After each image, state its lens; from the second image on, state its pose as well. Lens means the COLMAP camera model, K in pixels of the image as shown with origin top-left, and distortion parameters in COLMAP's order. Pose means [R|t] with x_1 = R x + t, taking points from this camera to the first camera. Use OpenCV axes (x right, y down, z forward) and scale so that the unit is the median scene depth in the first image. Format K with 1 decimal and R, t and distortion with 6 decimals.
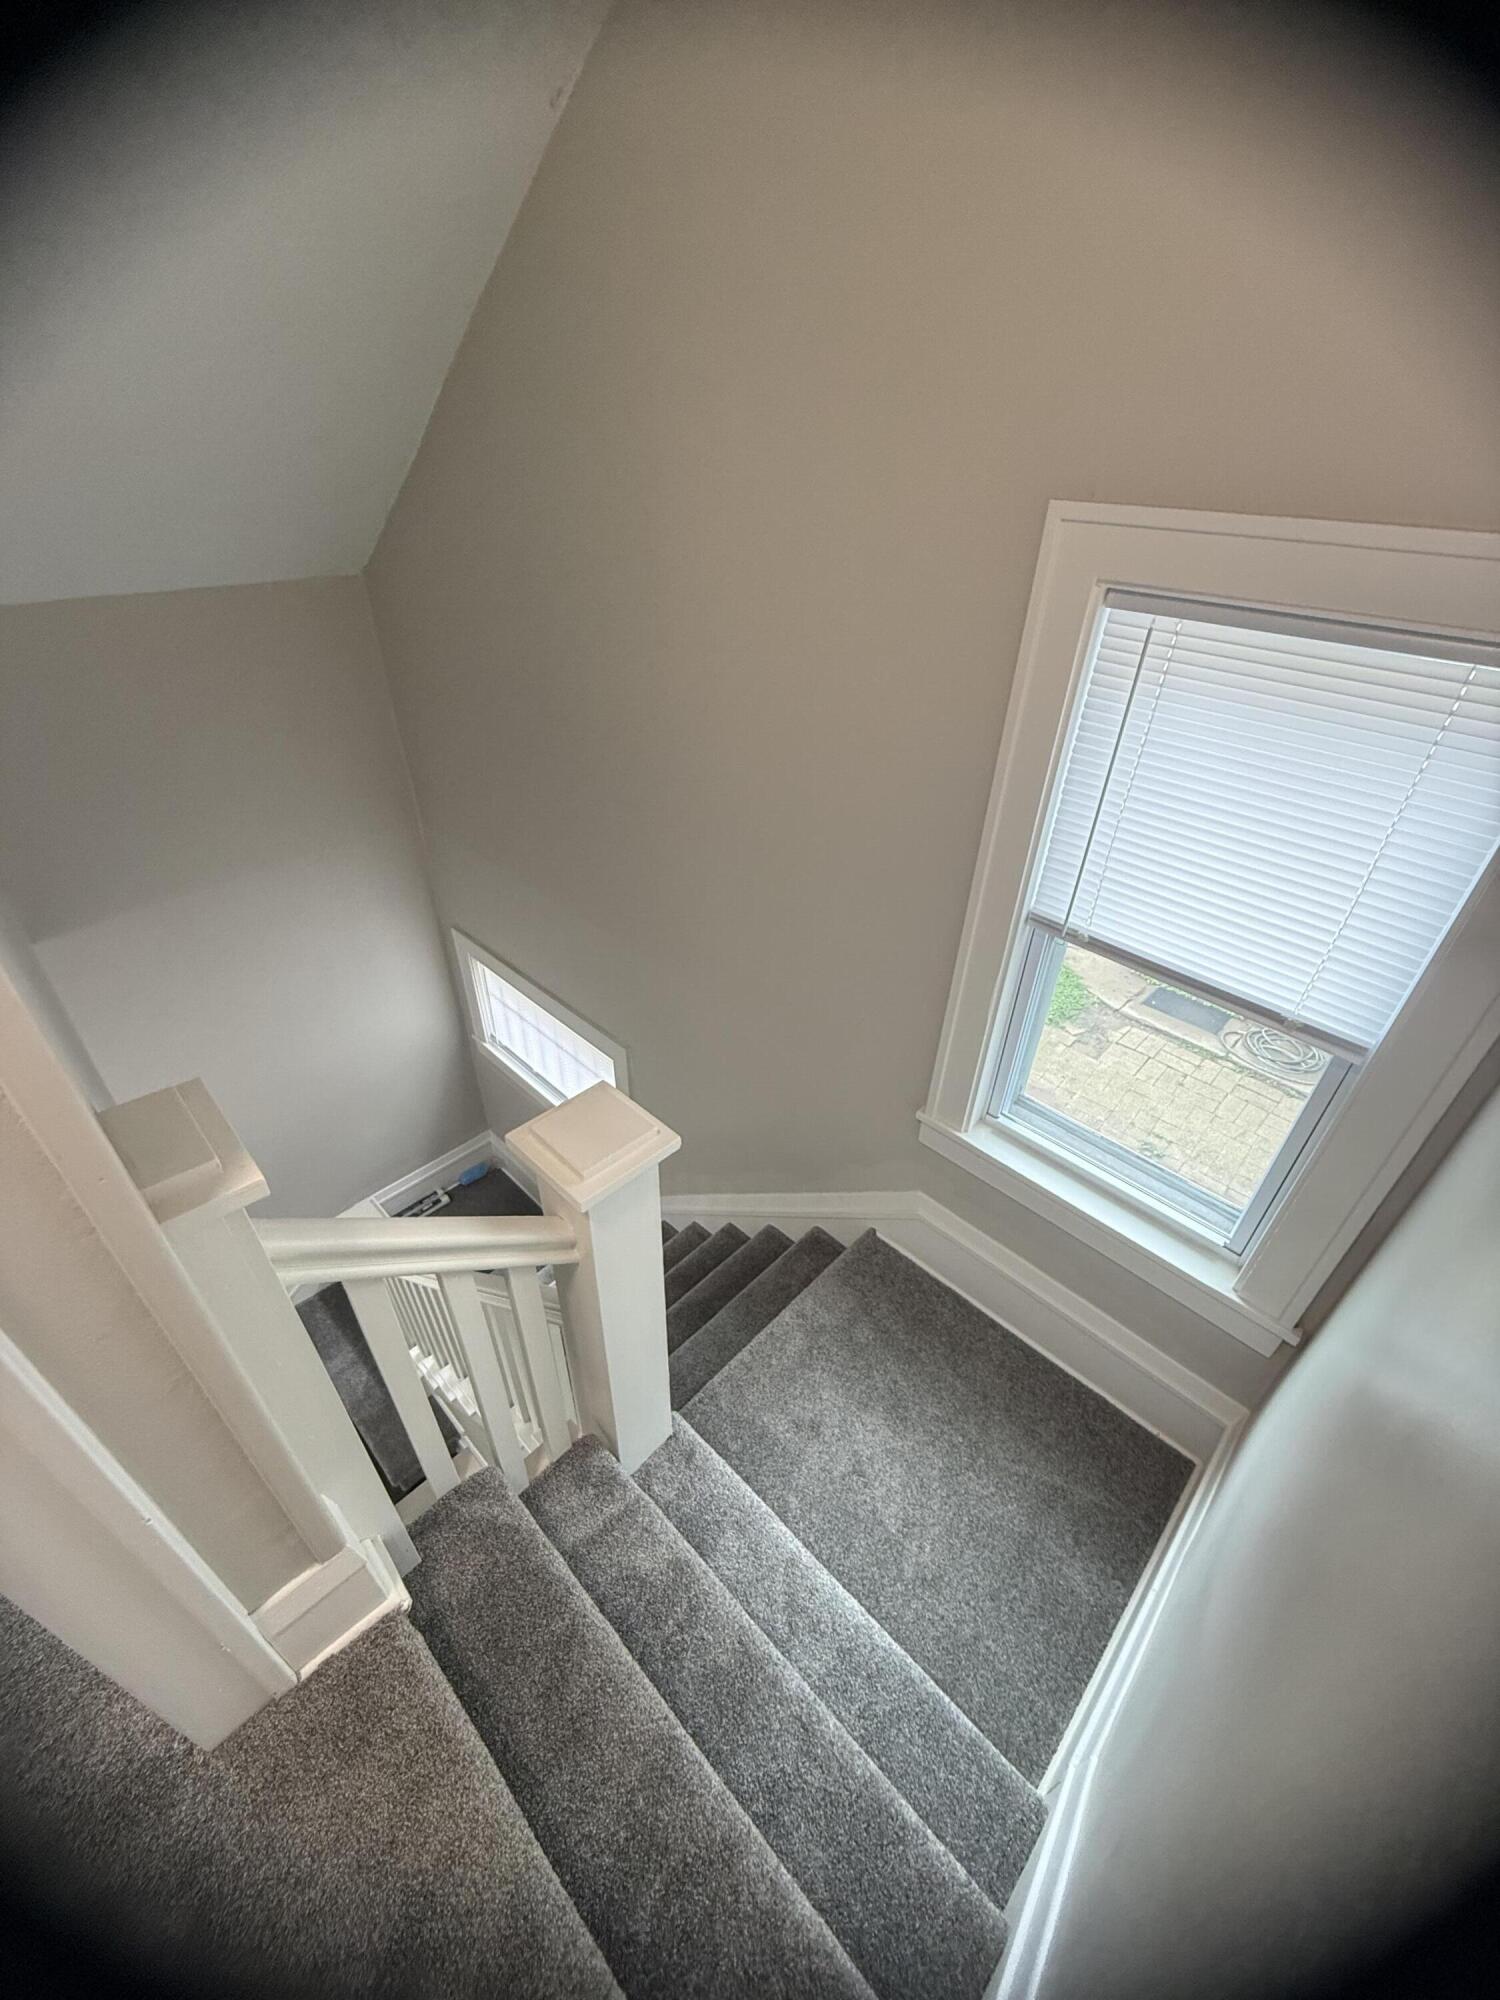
lens RADIAL K [[801.9, 0, 753.2], [0, 801.9, 996.6], [0, 0, 1]] dist [0.002177, 0.000132]
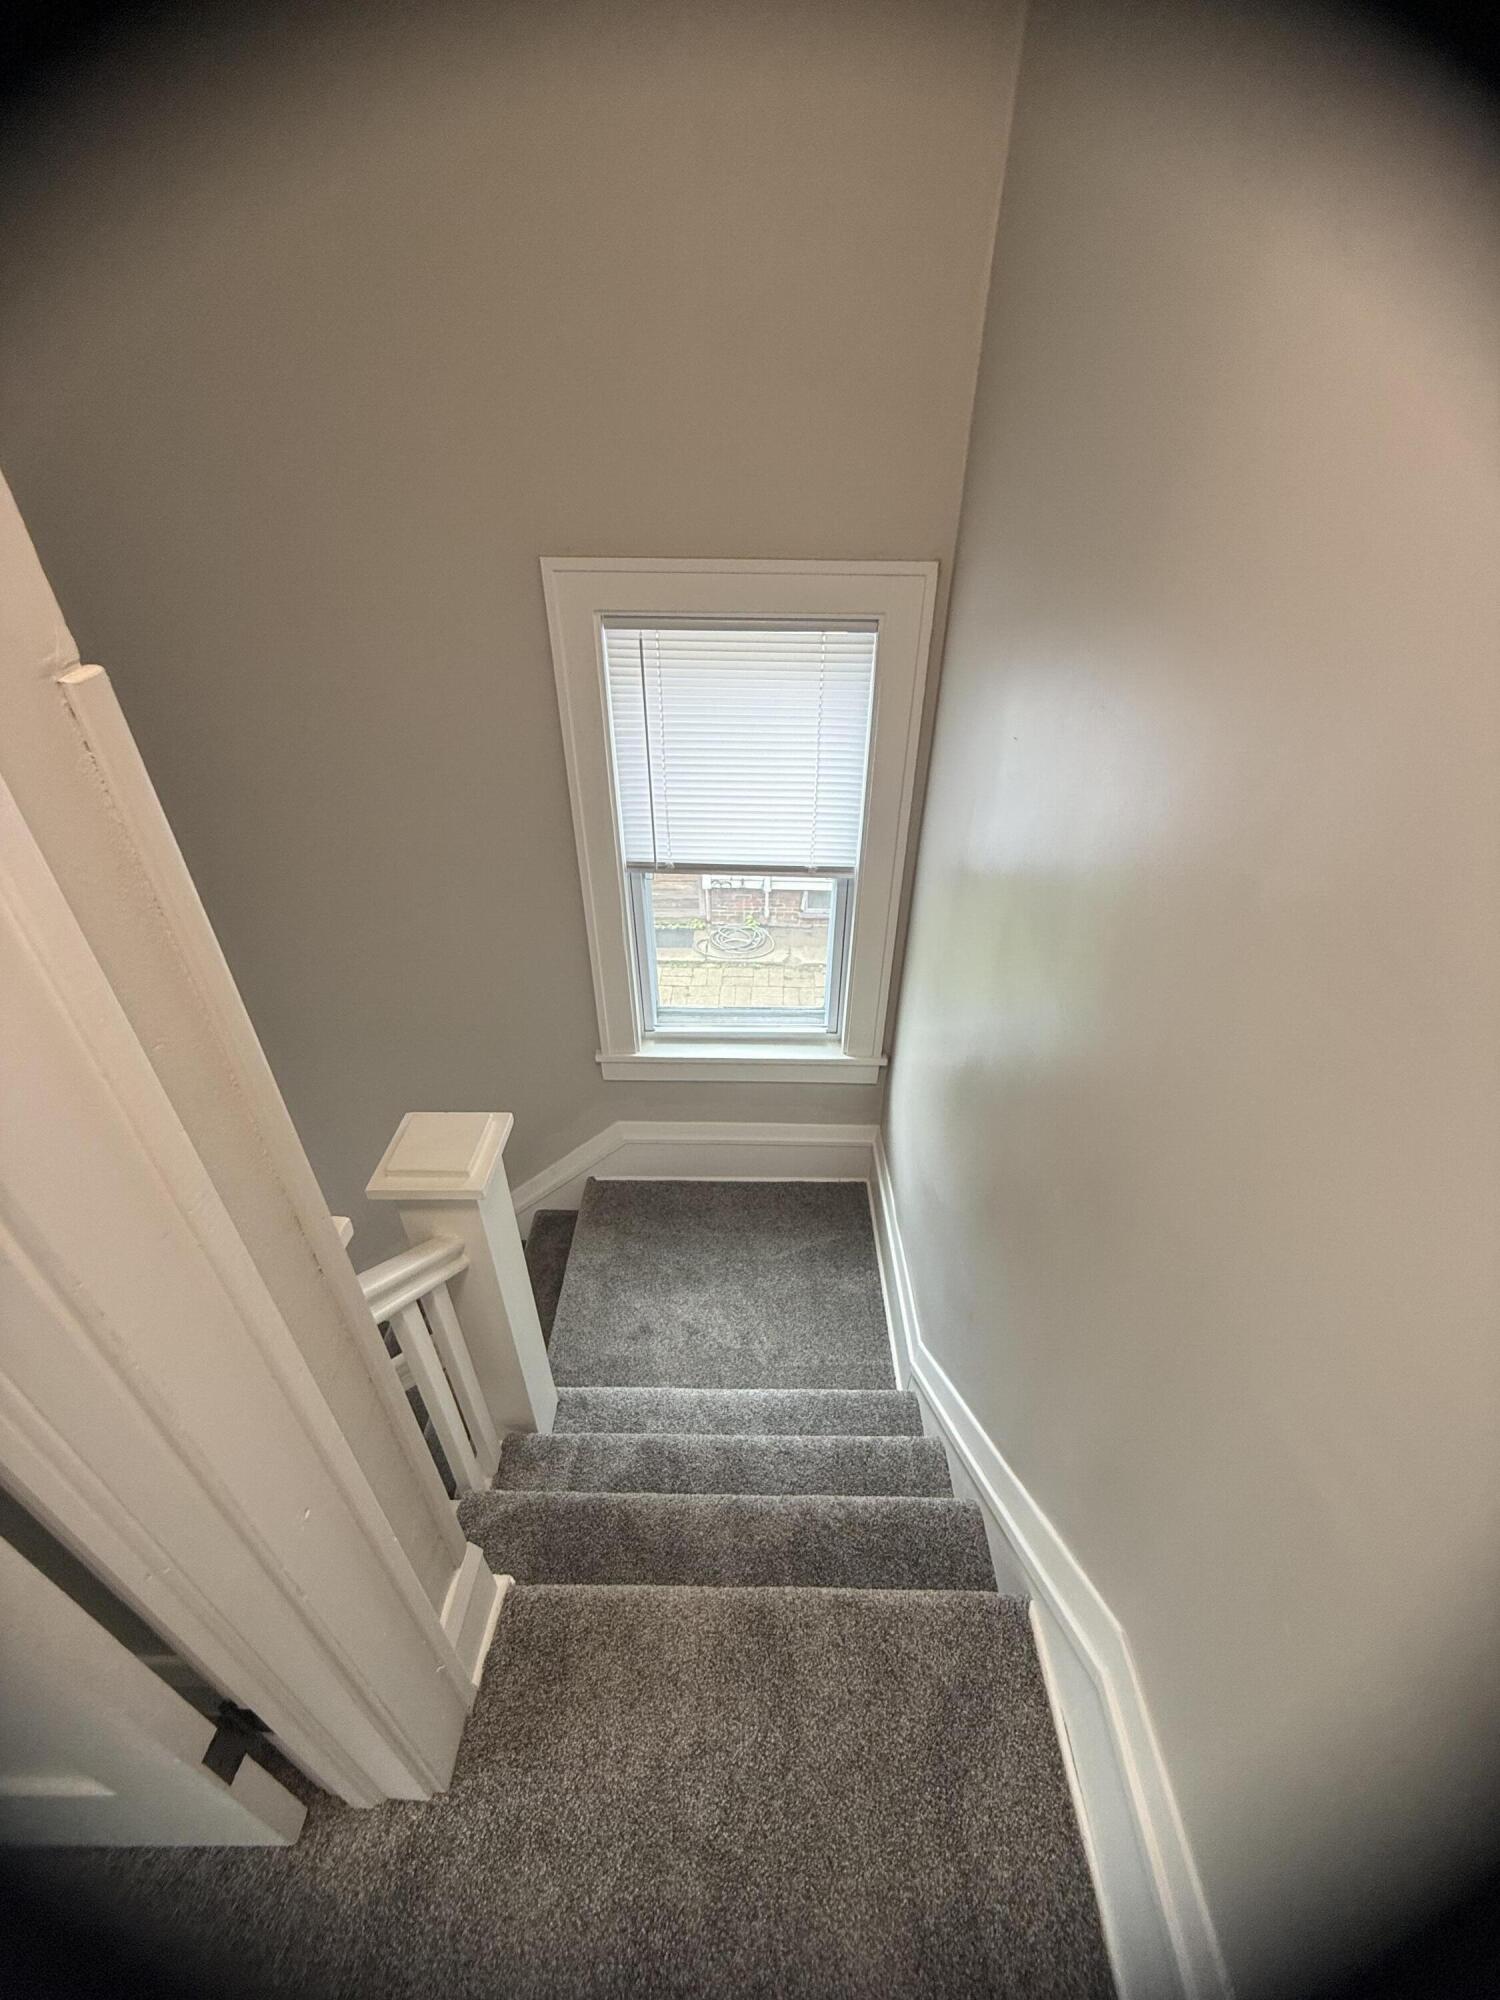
lens RADIAL K [[801.9, 0, 748.6], [0, 801.9, 1000.1], [0, 0, 1]] dist [0.002177, 0.000132]
pose [[0.722096, -0.403423, 0.561985, -0.321328], [0.408395, 0.904289, 0.124399, 0.015248], [-0.558382, 0.139684, 0.817739, -0.134270]]
